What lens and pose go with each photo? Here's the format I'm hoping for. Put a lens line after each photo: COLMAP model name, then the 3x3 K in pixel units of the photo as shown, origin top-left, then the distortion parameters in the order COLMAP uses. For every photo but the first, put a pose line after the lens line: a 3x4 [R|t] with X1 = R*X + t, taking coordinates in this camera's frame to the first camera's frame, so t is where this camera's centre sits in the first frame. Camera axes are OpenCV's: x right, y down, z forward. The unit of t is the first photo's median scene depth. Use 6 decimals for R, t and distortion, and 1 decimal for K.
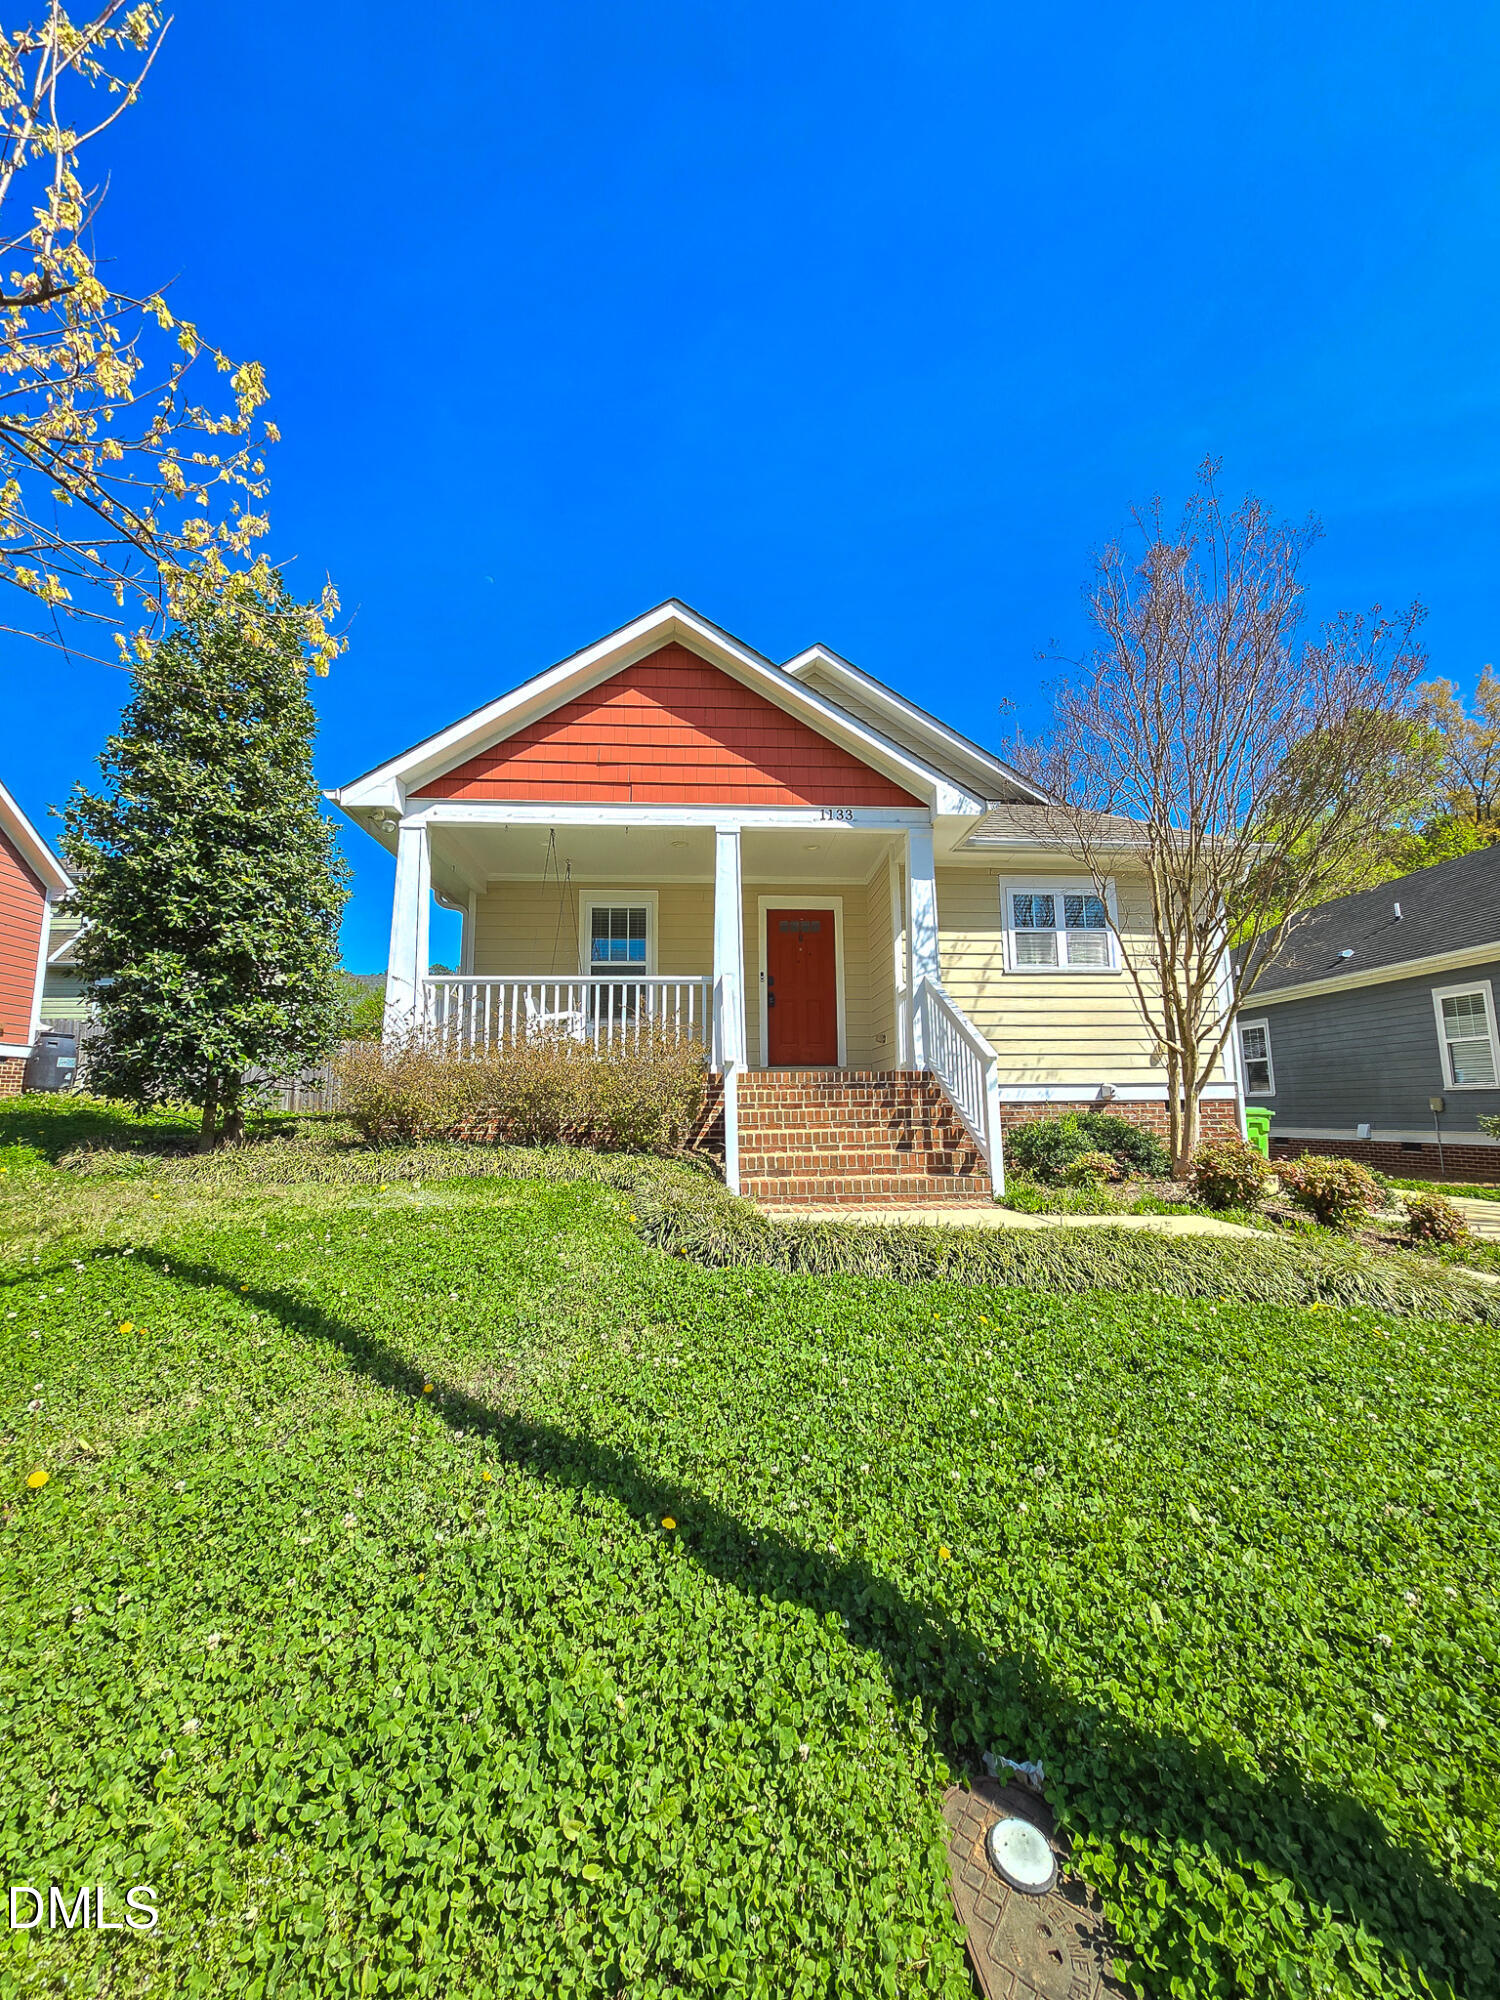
lens RADIAL K [[817.0, 0, 764.3], [0, 817.0, 994.3], [0, 0, 1]] dist [-0.001743, -0.000646]
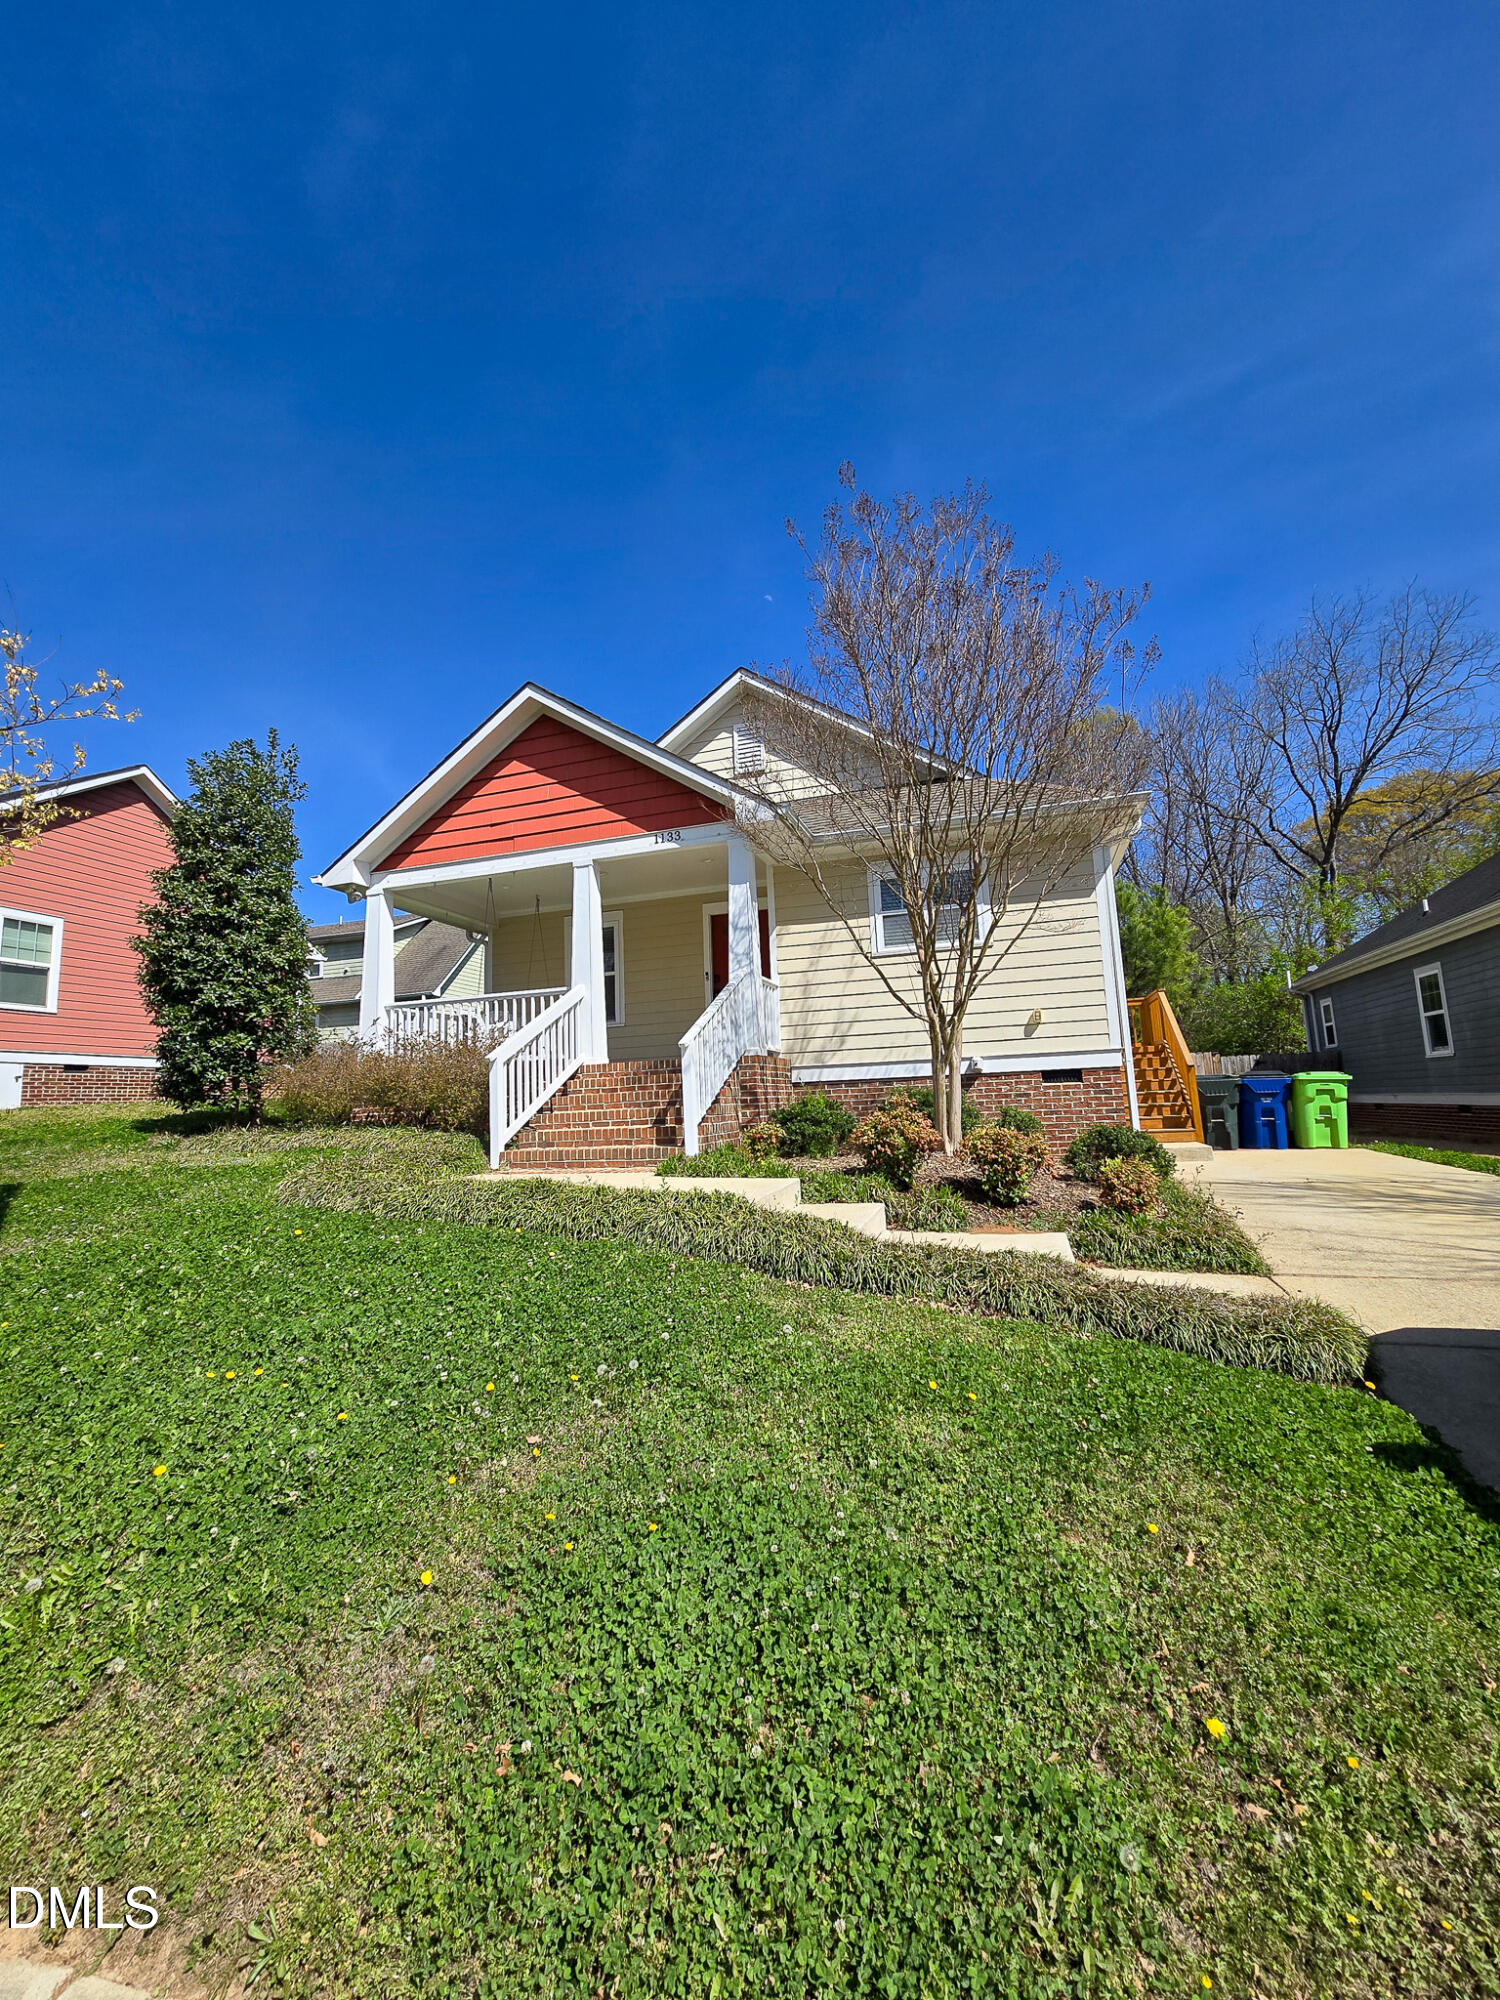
lens RADIAL K [[815.2, 0, 762.4], [0, 815.2, 994.3], [0, 0, 1]] dist [-0.001381, -0.000159]
pose [[0.929261, -0.075583, -0.361610, 0.624258], [0.081721, 0.996654, 0.001687, 0.010489], [0.360272, -0.031119, 0.932328, -0.032696]]
